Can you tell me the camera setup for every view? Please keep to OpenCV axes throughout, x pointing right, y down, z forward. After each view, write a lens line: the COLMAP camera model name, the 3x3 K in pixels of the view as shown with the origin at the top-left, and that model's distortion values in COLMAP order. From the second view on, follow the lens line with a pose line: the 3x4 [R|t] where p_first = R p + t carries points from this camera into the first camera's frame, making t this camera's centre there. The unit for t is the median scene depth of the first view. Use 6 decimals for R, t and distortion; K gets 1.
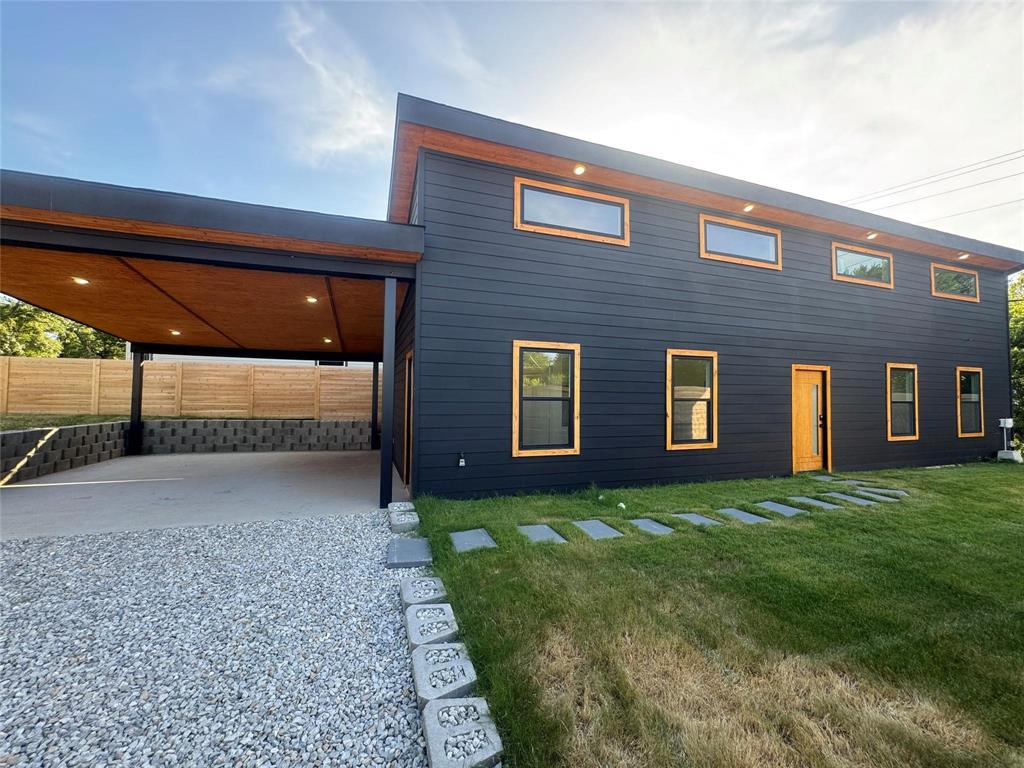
lens RADIAL K [[412.1, 0, 513.2], [0, 412.1, 382.6], [0, 0, 1]] dist [-0.003811, 0.000227]
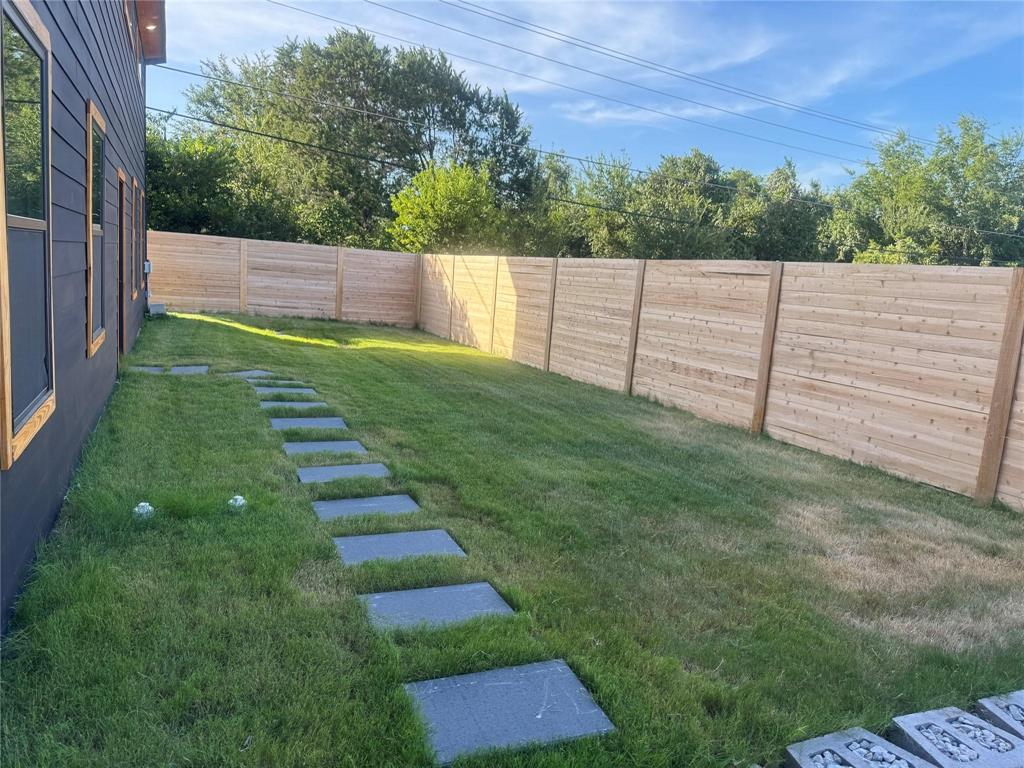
lens RADIAL K [[726.9, 0, 505.8], [0, 726.9, 385.2], [0, 0, 1]] dist [0.054679, -0.081944]
pose [[-0.078940, -0.171532, 0.982011, -0.256765], [-0.109450, 0.980621, 0.162491, 0.019841], [-0.990853, -0.094654, -0.096184, 0.455320]]
